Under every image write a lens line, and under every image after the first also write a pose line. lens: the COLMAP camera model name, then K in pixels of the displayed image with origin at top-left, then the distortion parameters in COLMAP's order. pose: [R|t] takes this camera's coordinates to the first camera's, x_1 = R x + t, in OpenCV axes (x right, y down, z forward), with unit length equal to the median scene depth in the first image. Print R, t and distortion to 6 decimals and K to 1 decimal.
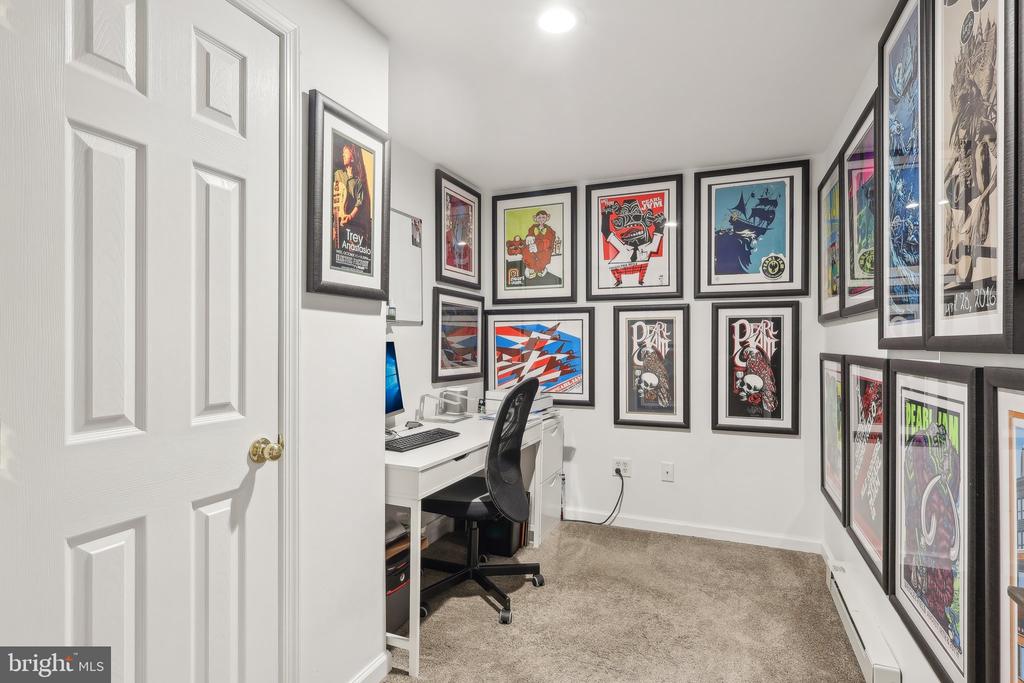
lens RADIAL K [[533.4, 0, 512.0], [0, 533.4, 341.5], [0, 0, 1]] dist [0.014689, 0.000104]
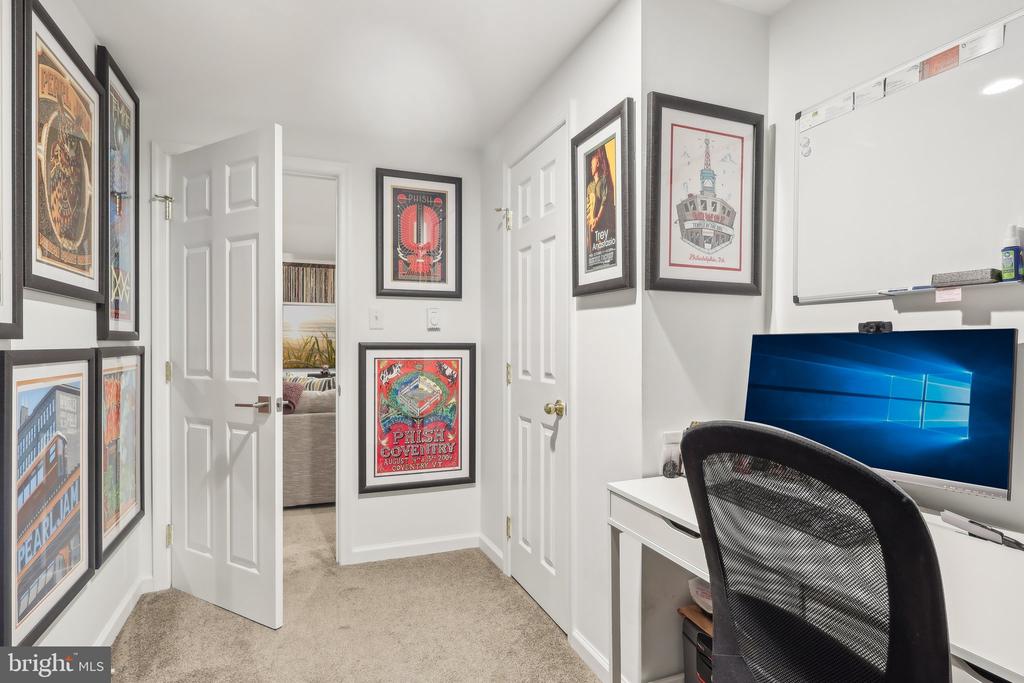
lens RADIAL K [[533.4, 0, 512.0], [0, 533.4, 341.5], [0, 0, 1]] dist [0.014689, 0.000104]
pose [[-0.713719, -0.002481, -0.700428, 0.573265], [0.001977, 0.999983, -0.005556, 0.019747], [0.700430, -0.005350, -0.713701, 1.649477]]
